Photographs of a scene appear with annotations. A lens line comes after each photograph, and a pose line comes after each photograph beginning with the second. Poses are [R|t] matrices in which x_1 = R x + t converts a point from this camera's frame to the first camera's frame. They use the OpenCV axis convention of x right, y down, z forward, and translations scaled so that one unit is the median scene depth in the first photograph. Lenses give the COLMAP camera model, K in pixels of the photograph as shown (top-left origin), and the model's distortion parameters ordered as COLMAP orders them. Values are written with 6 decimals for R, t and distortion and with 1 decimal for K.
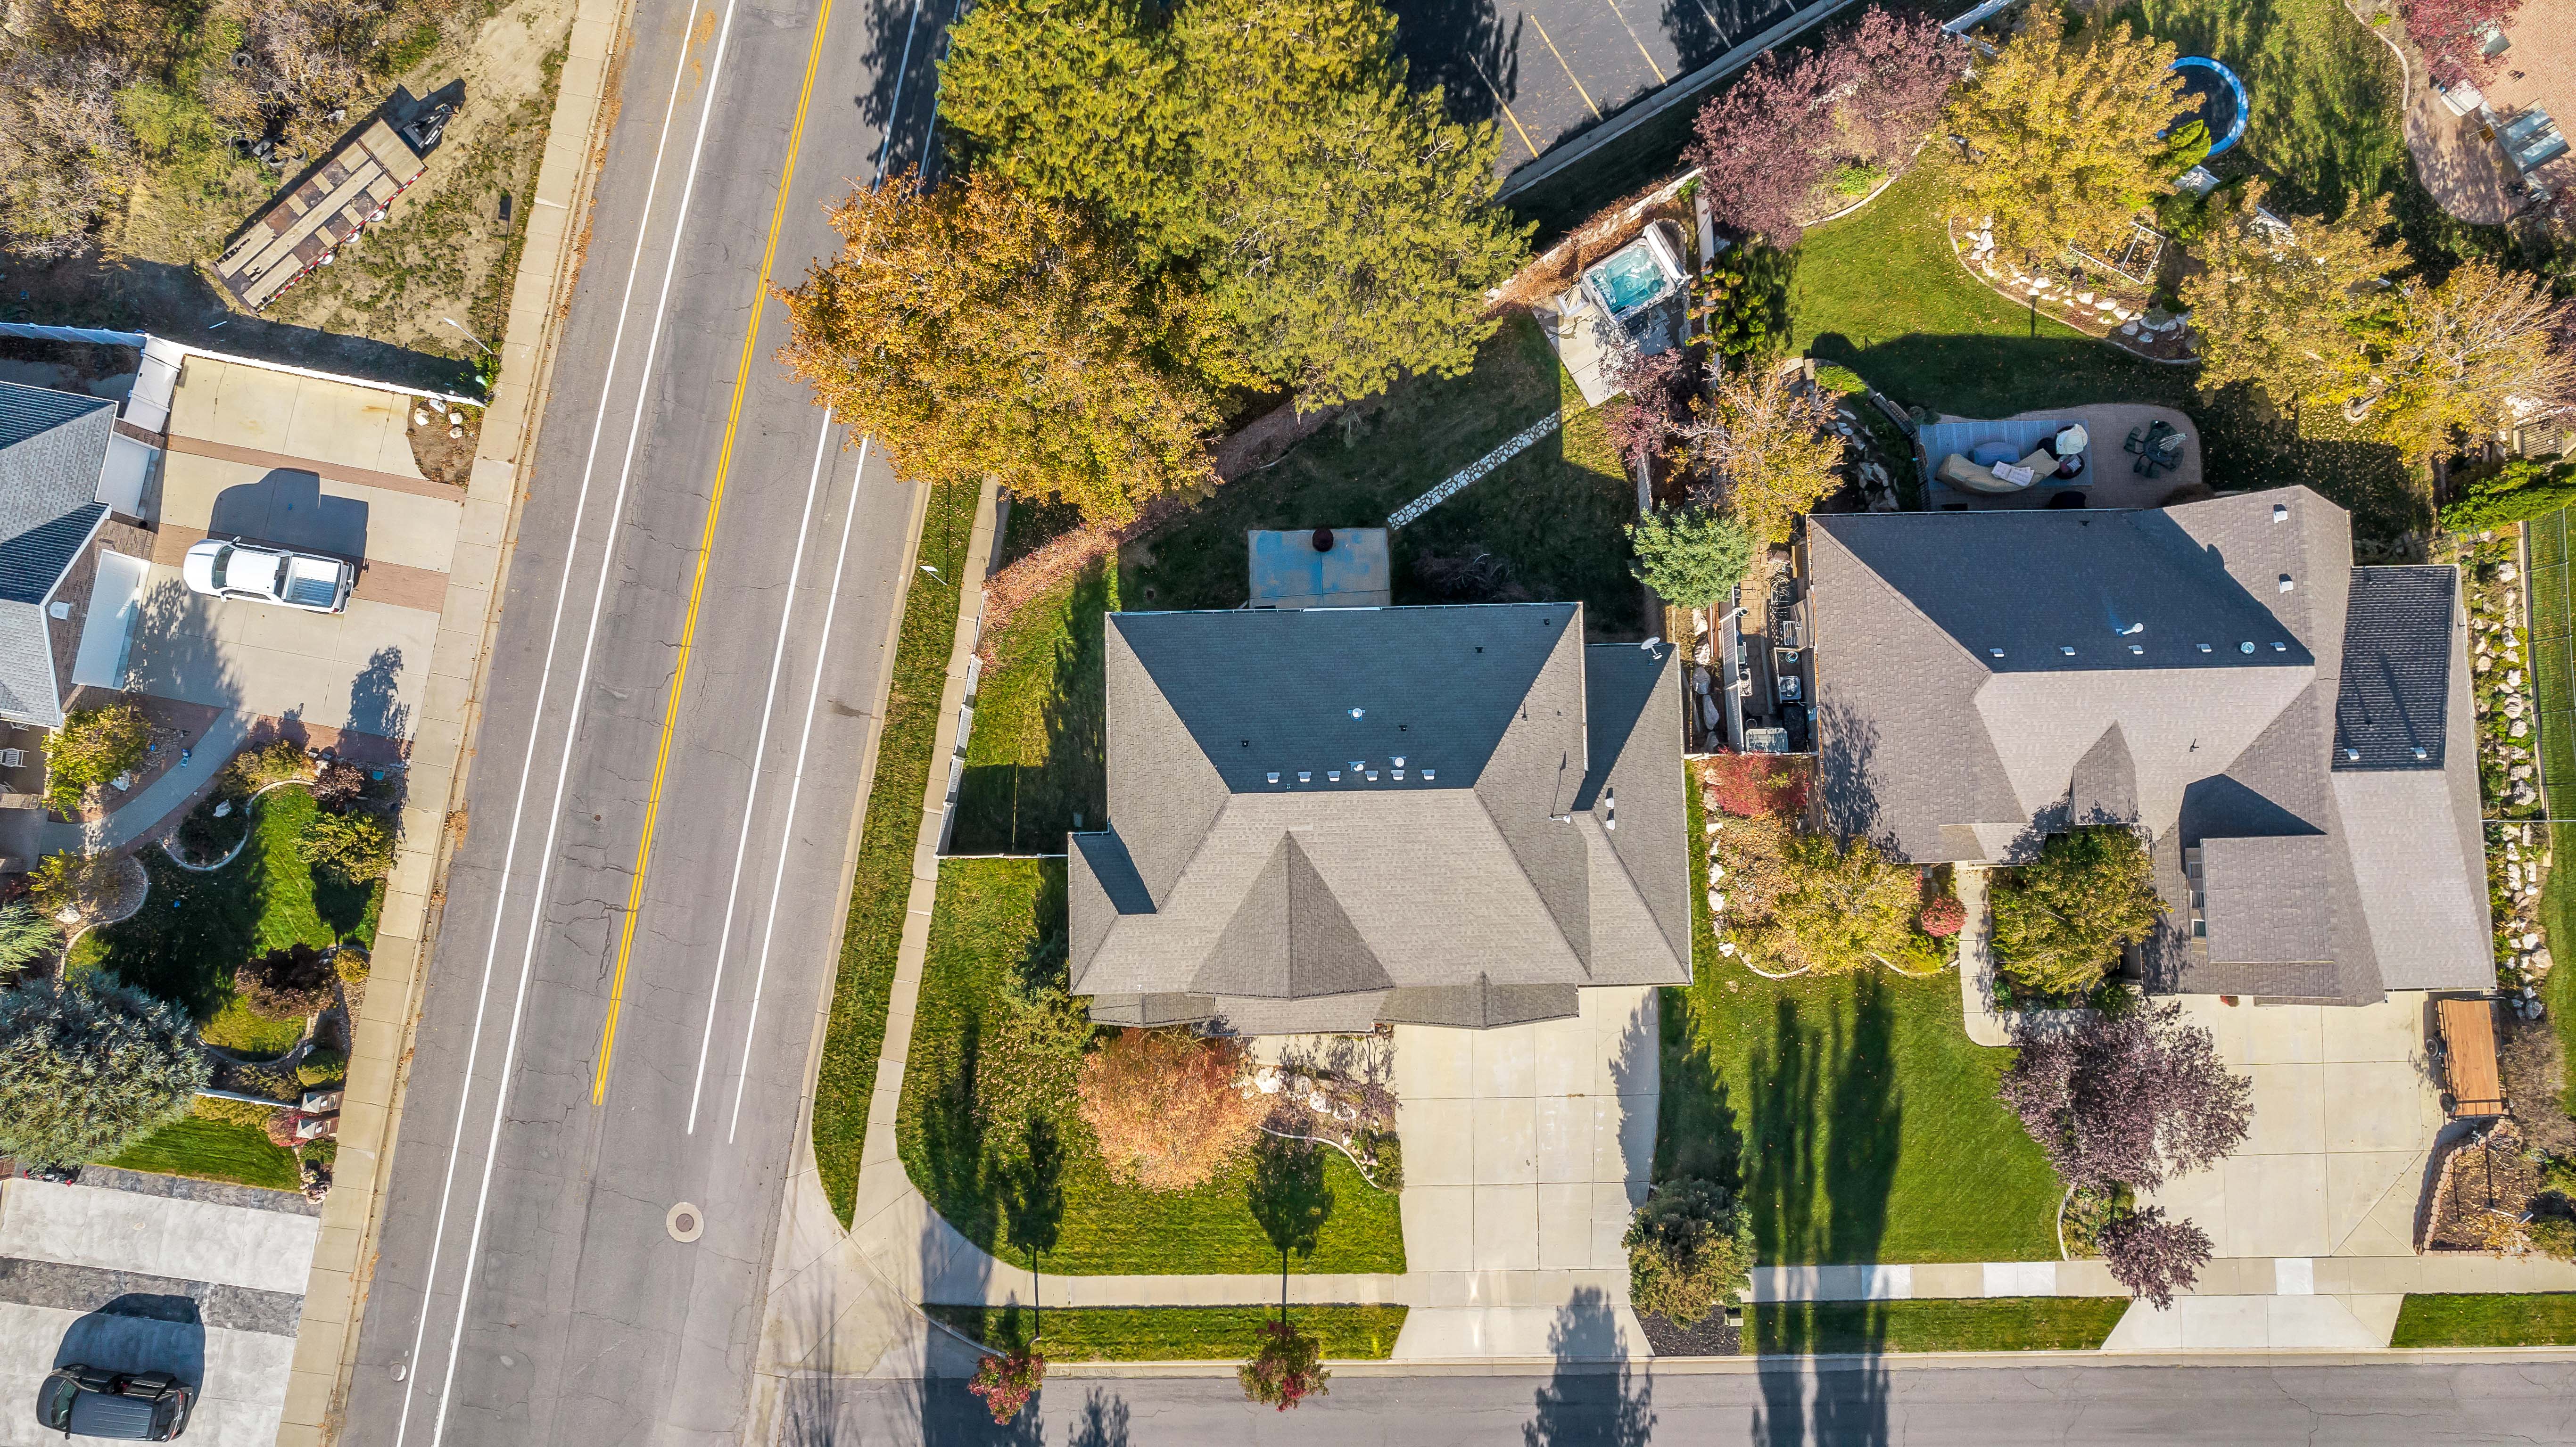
lens RADIAL K [[1658.9, 0, 1307.2], [0, 1658.9, 689.9], [0, 0, 1]] dist [-0.064774, 0.057184]
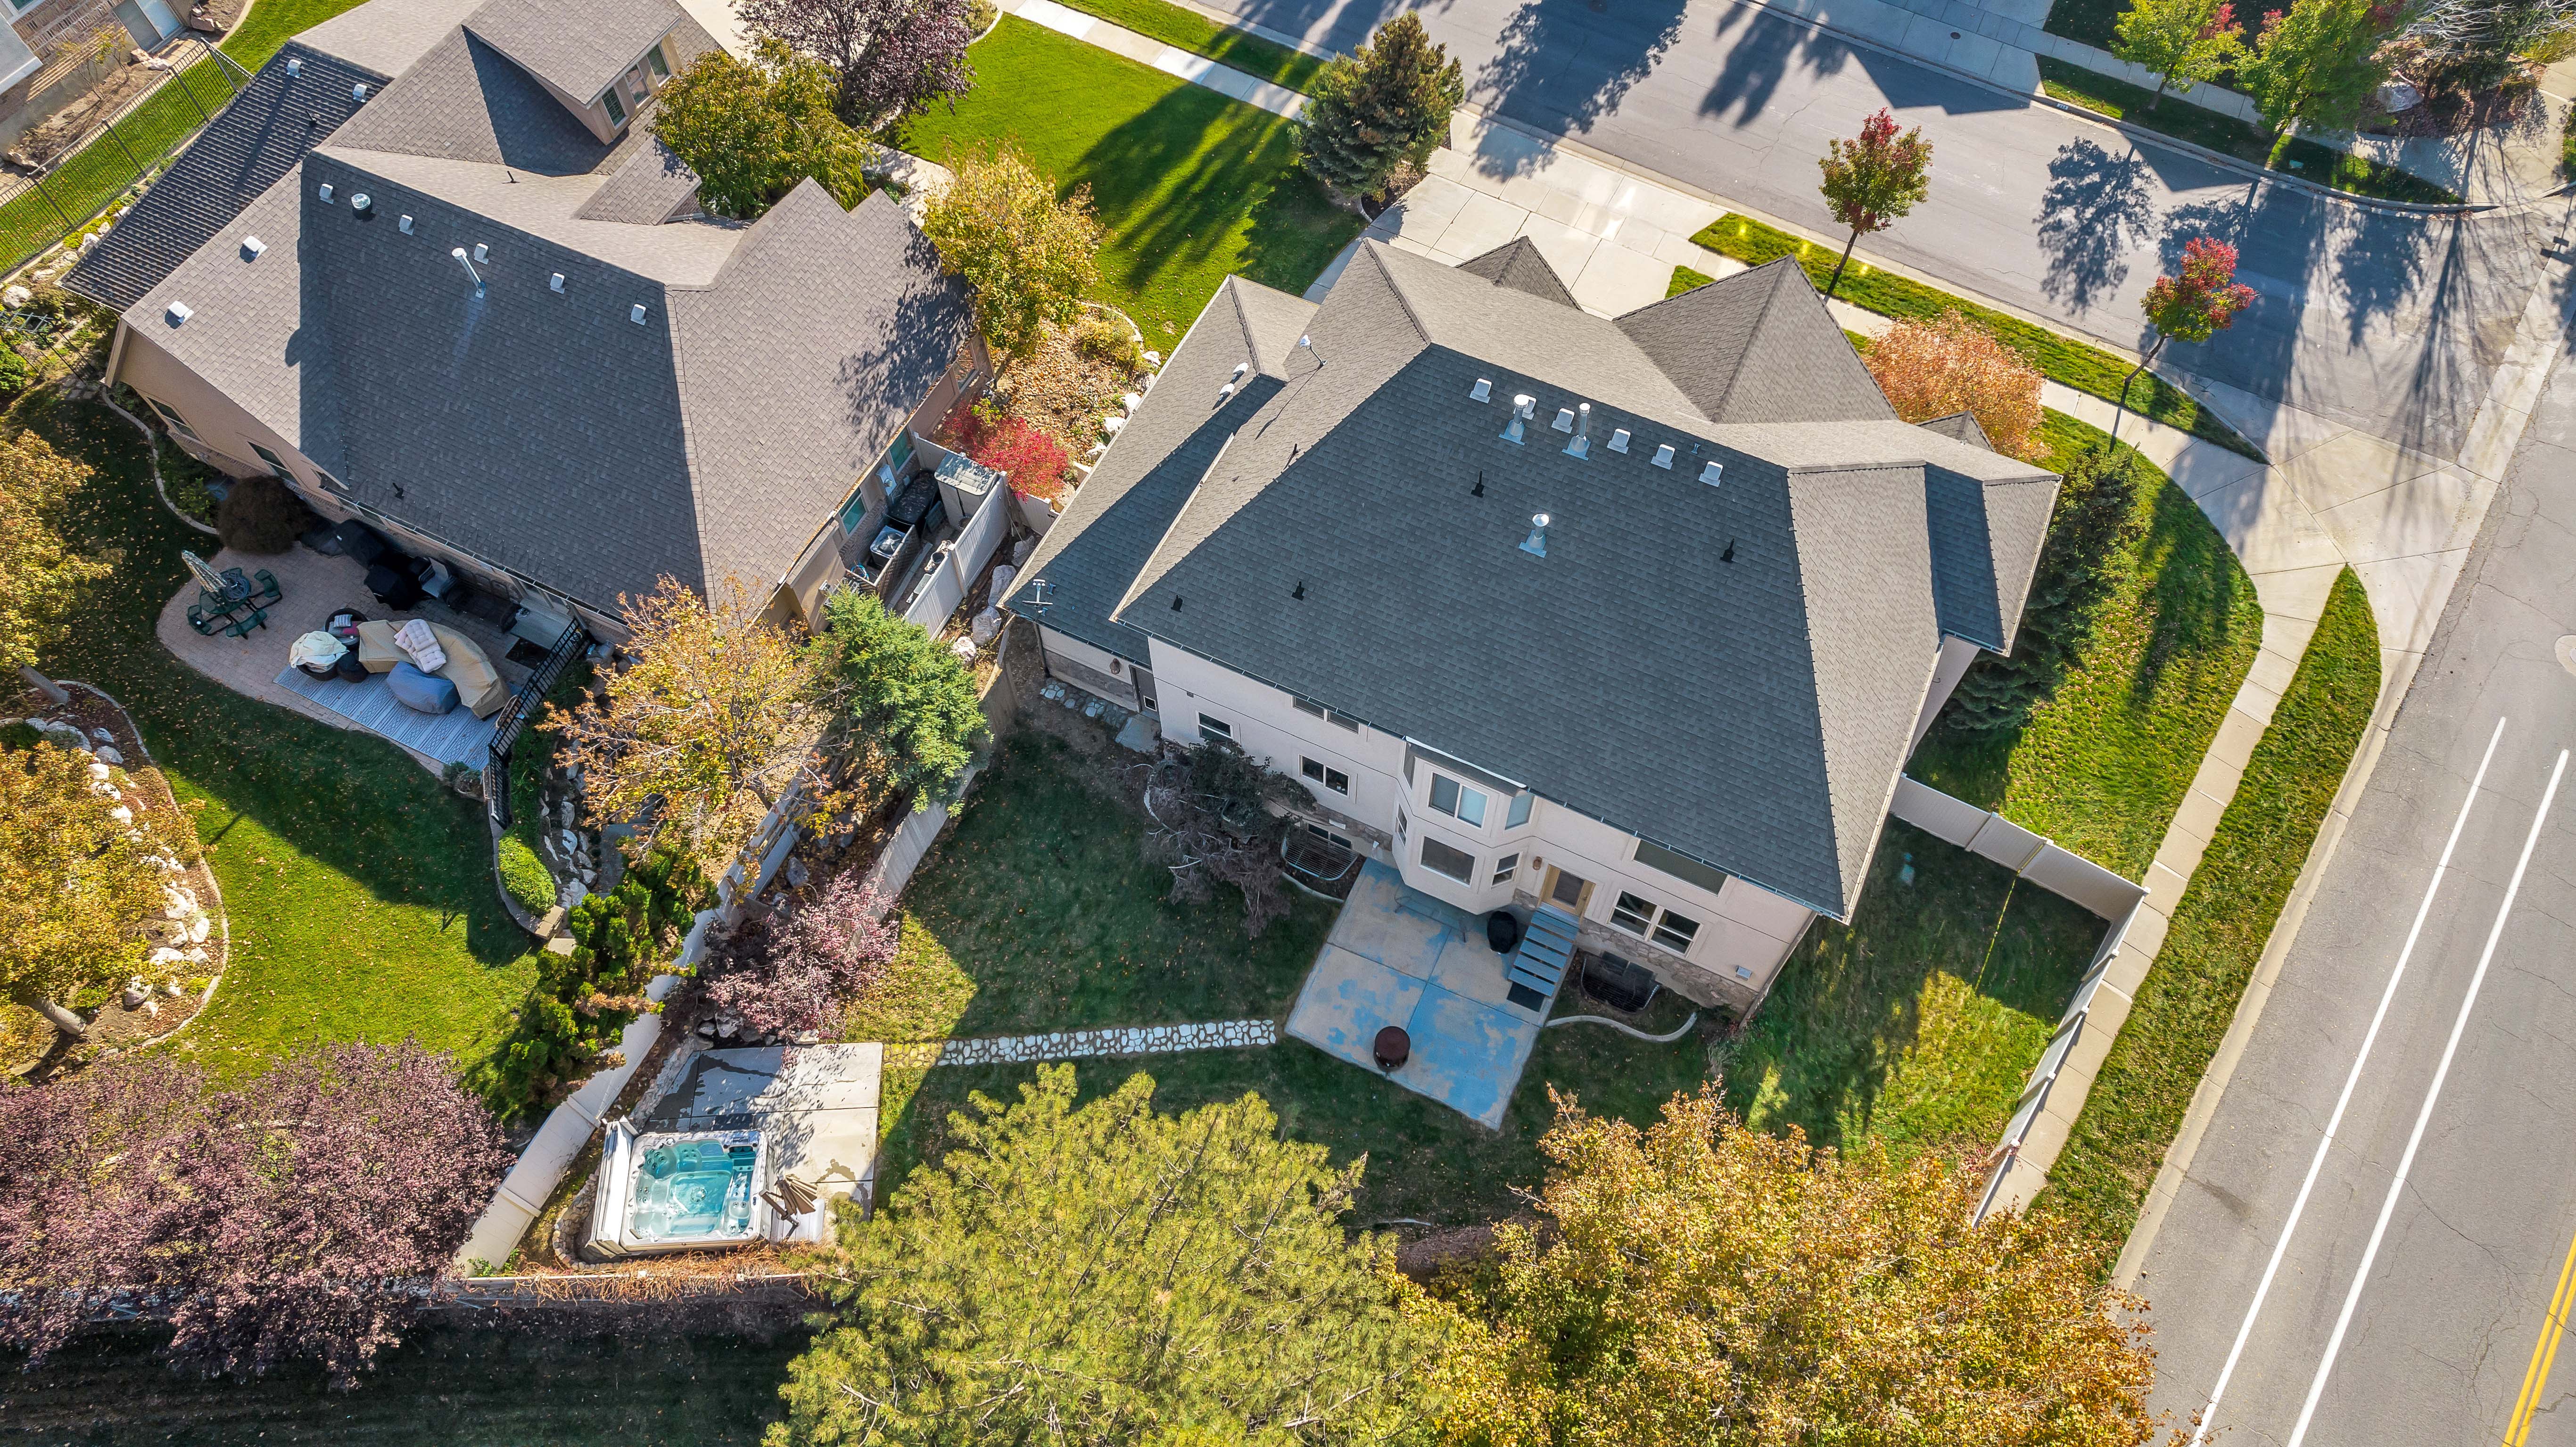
lens RADIAL K [[1658.9, 0, 1286.0], [0, 1658.9, 744.9], [0, 0, 1]] dist [-0.064774, 0.057184]
pose [[-0.888358, -0.397580, 0.229674, -0.050393], [0.456805, -0.714786, 0.529538, -0.349070], [-0.046366, 0.575335, 0.816602, 0.460294]]
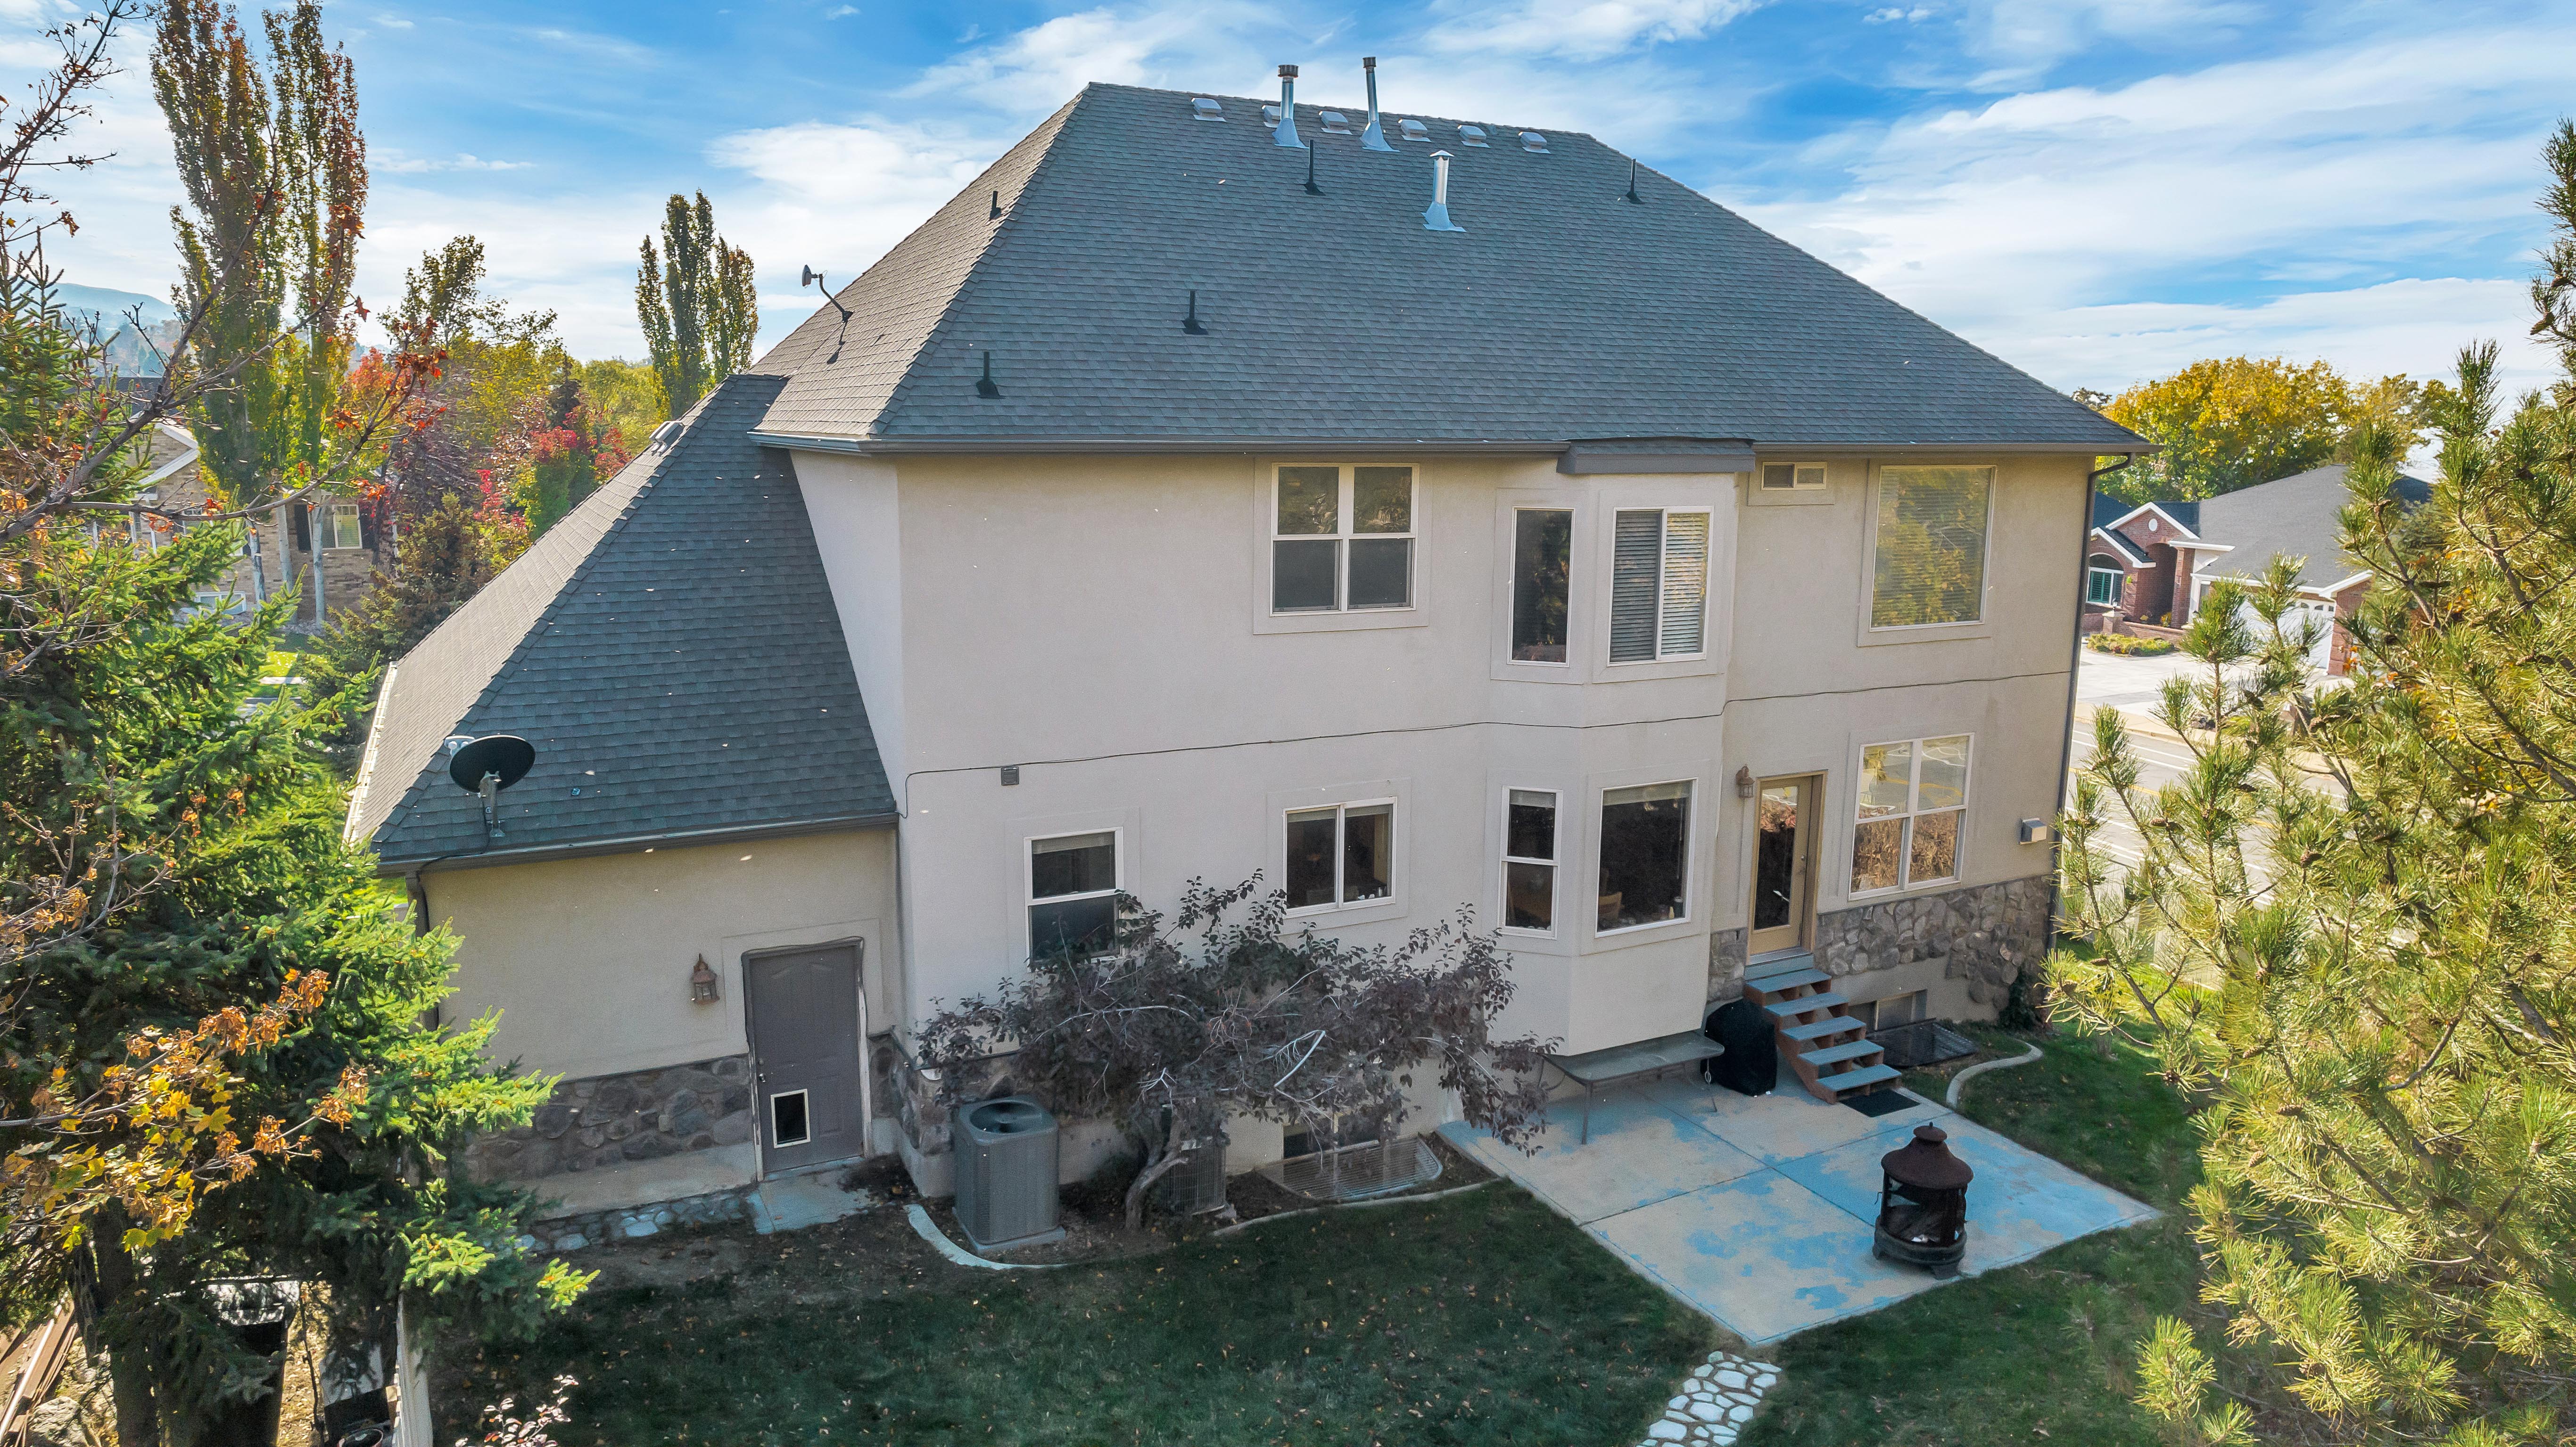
lens RADIAL K [[1658.9, 0, 1292.1], [0, 1658.9, 723.8], [0, 0, 1]] dist [-0.064774, 0.057184]
pose [[-0.902269, 0.066105, -0.426077, 0.191665], [-0.429958, -0.063763, 0.900595, -0.264459], [0.032366, 0.995773, 0.085953, 0.918549]]
